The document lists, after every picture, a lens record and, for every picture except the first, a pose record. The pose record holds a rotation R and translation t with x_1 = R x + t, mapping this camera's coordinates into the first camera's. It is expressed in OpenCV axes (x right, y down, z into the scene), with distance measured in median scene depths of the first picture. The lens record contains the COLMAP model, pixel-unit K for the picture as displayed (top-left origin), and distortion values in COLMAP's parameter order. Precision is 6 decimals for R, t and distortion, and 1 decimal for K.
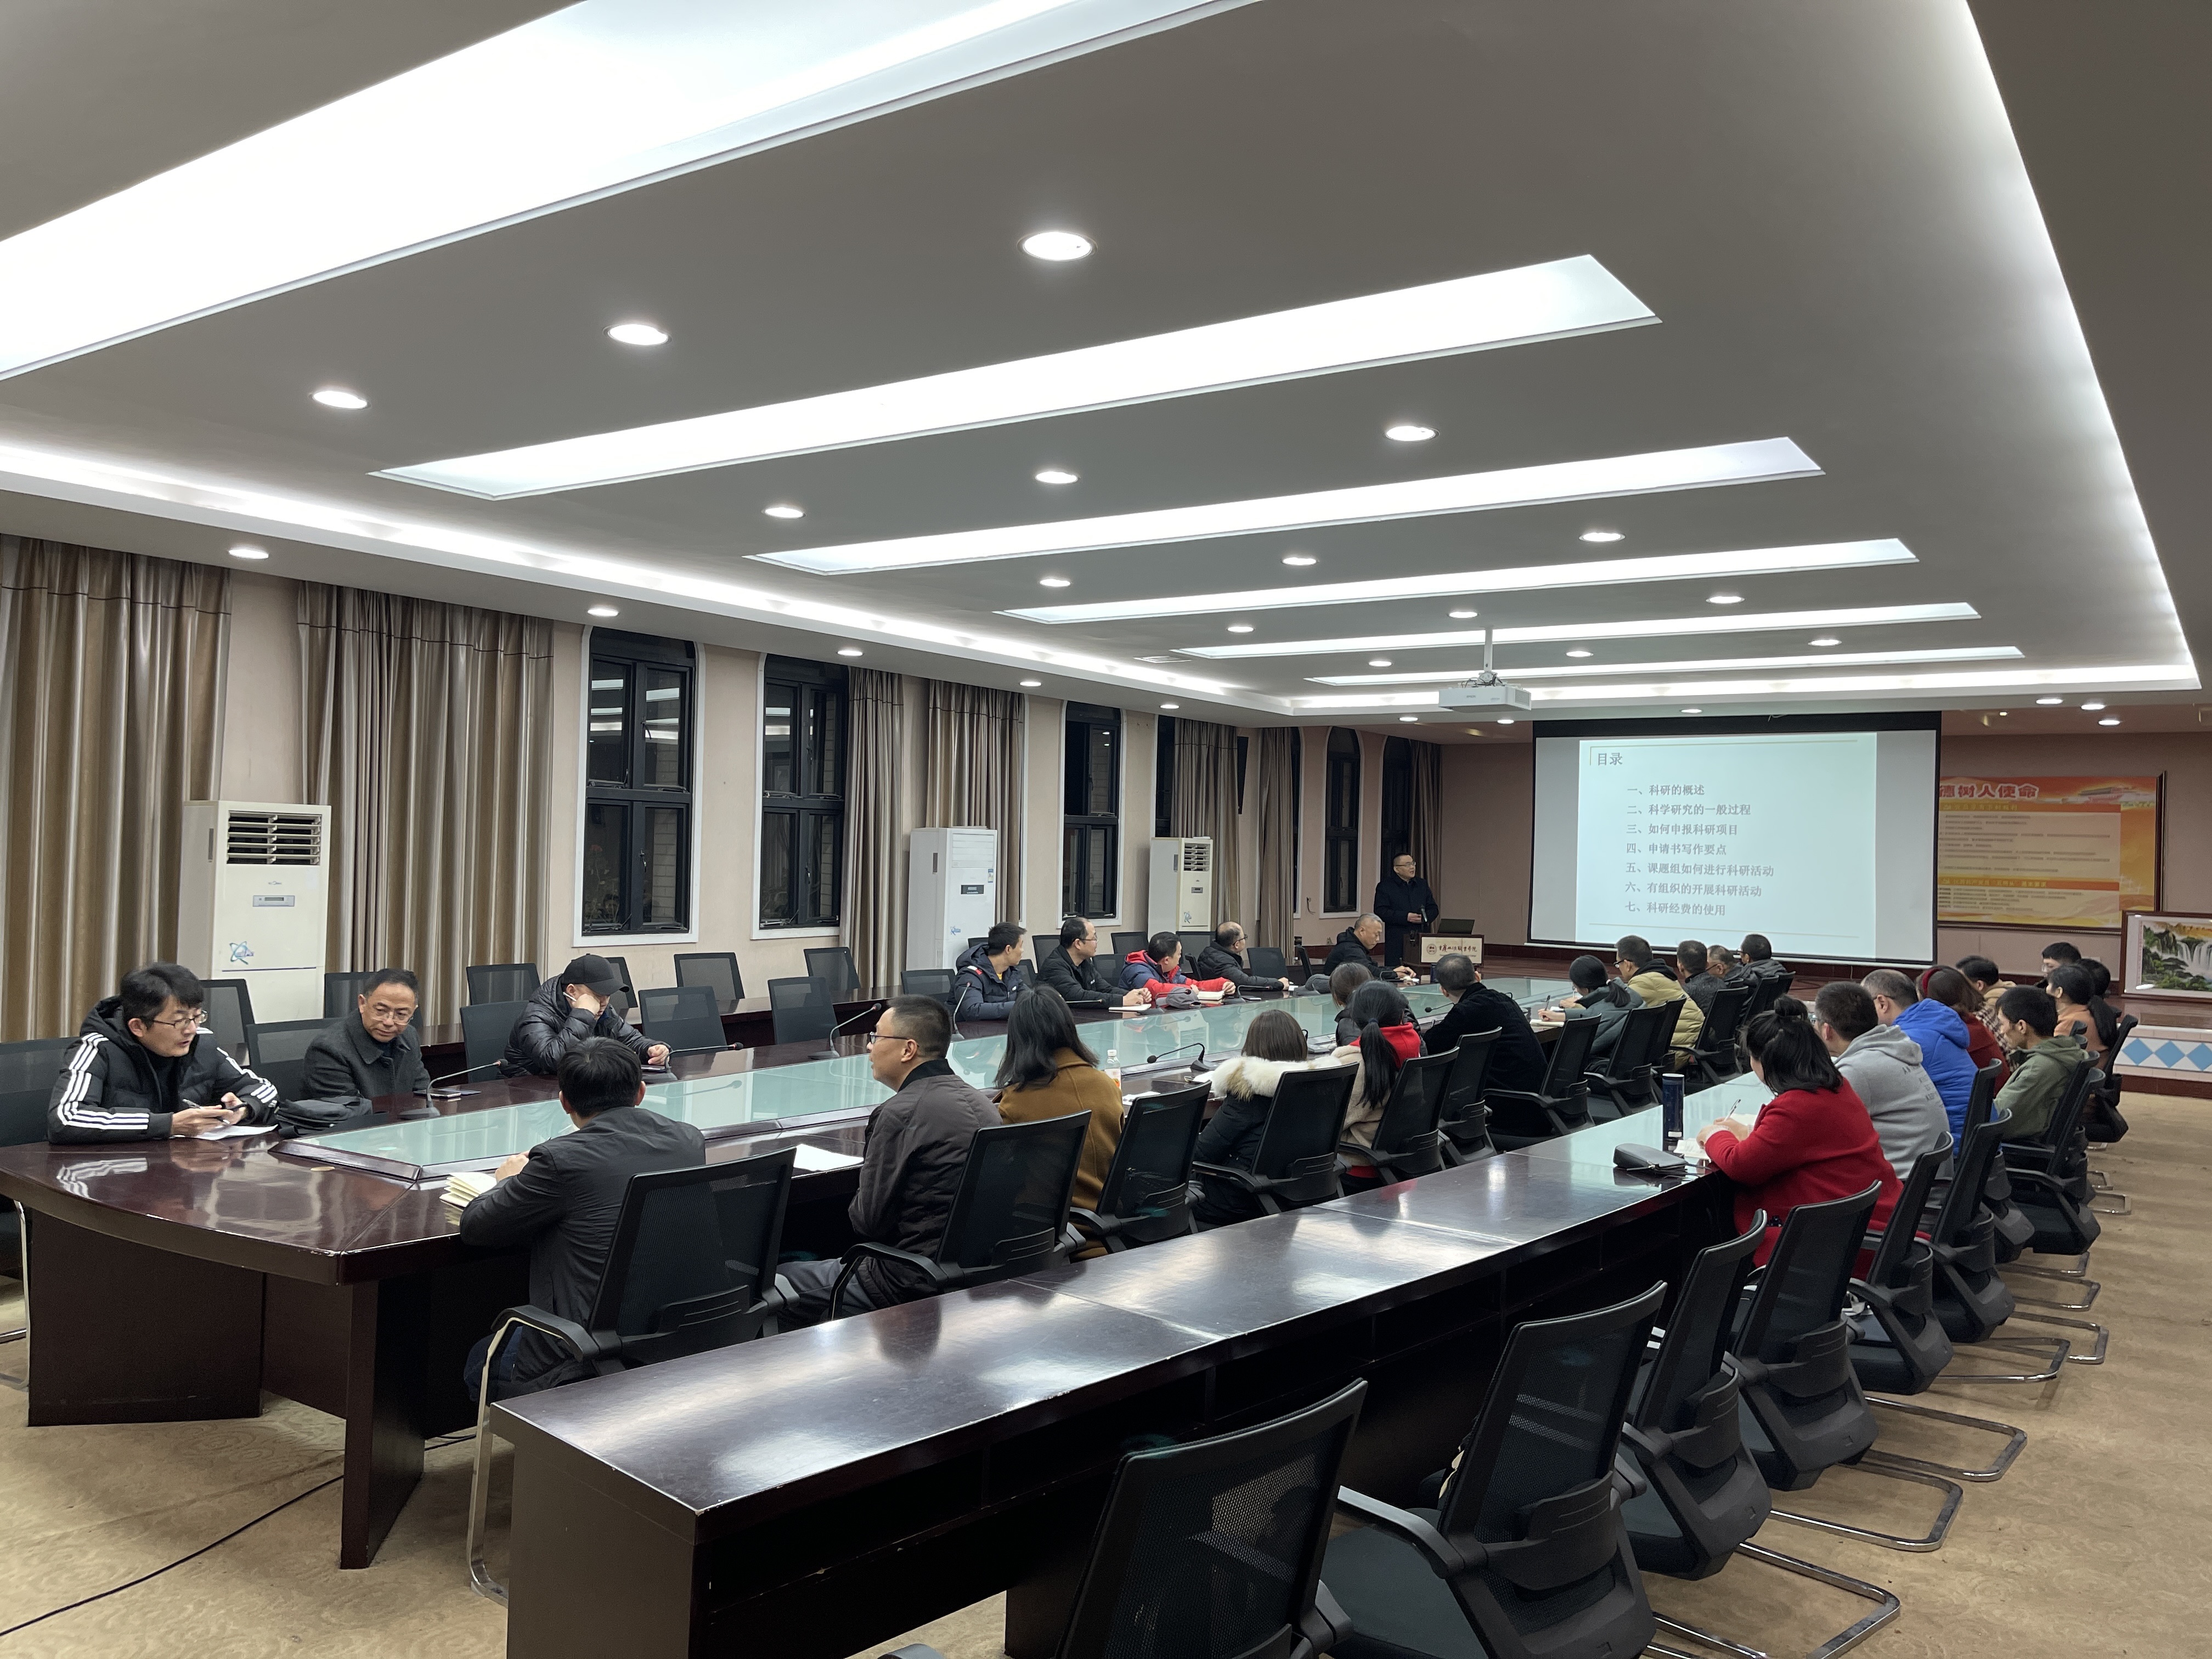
lens RADIAL K [[1669.4, 0, 1064.4], [0, 1669.4, 835.8], [0, 0, 1]] dist [0.077170, -0.084825]
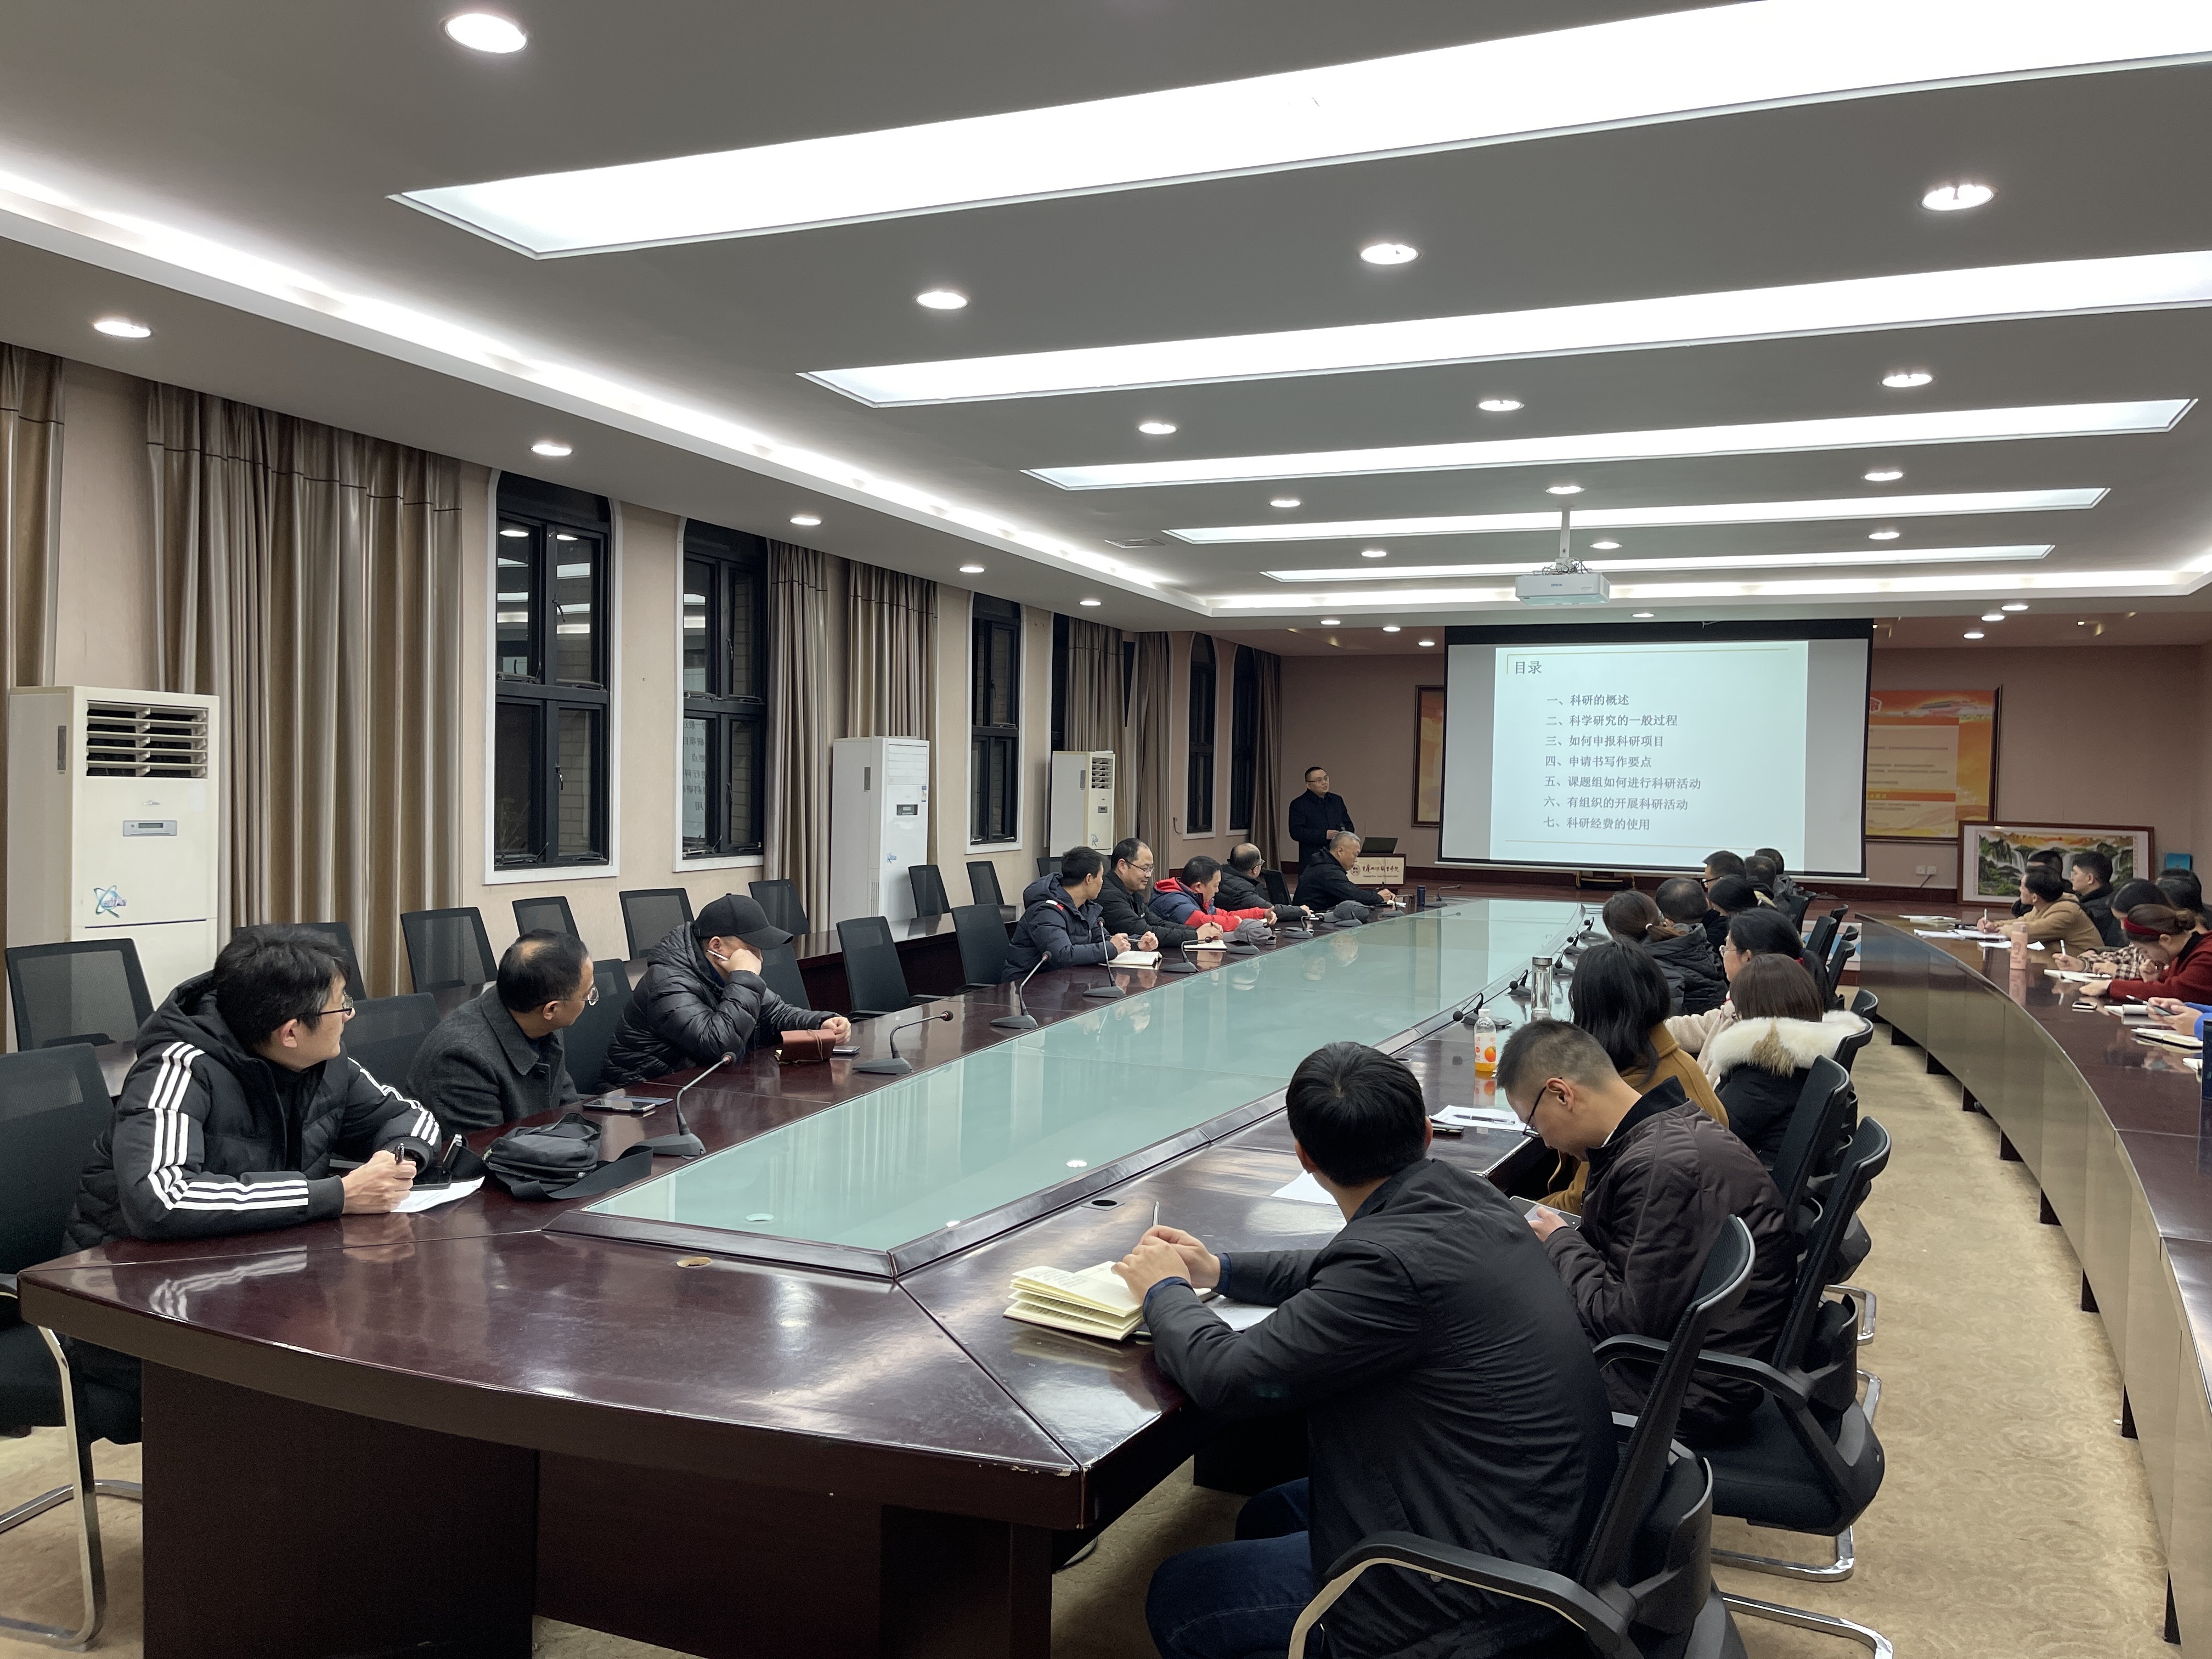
lens RADIAL K [[1669.4, 0, 1064.4], [0, 1669.4, 835.8], [0, 0, 1]] dist [0.077170, -0.084825]
pose [[0.976597, -0.011757, 0.214756, -0.161437], [0.001974, 0.998953, 0.045712, 0.006479], [-0.215068, -0.044219, 0.975597, 0.145113]]
